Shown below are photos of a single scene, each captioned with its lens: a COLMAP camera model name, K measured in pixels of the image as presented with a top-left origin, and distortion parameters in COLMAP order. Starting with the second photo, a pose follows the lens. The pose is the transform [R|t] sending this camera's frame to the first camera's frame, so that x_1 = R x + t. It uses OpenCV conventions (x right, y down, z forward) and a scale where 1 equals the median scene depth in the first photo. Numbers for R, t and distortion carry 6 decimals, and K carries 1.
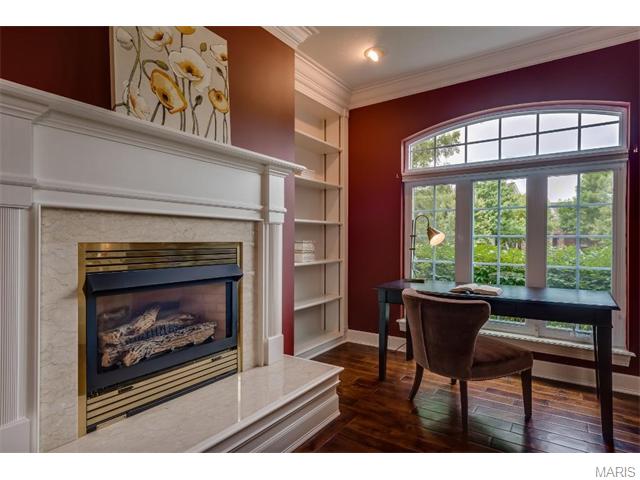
lens RADIAL K [[355.2, 0, 319.8], [0, 355.2, 242.4], [0, 0, 1]] dist [0.017661, -0.008393]
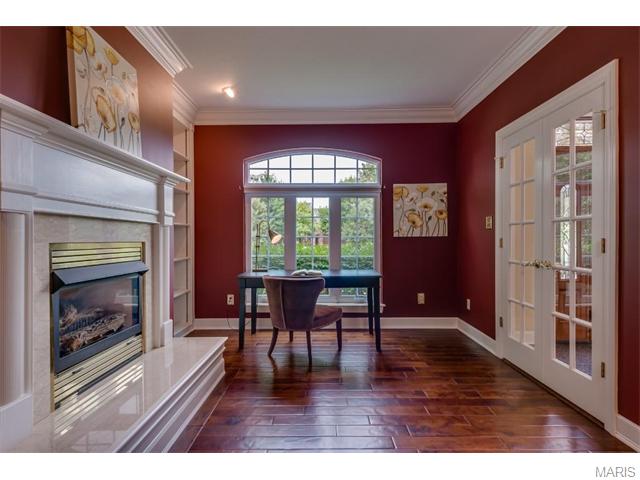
lens RADIAL K [[355.2, 0, 320.6], [0, 355.2, 239.7], [0, 0, 1]] dist [0.017661, -0.008393]
pose [[0.827790, -0.004910, 0.561016, -0.358142], [0.008809, 0.999952, -0.004246, 0.002058], [-0.560968, 0.008457, 0.827794, -0.259801]]
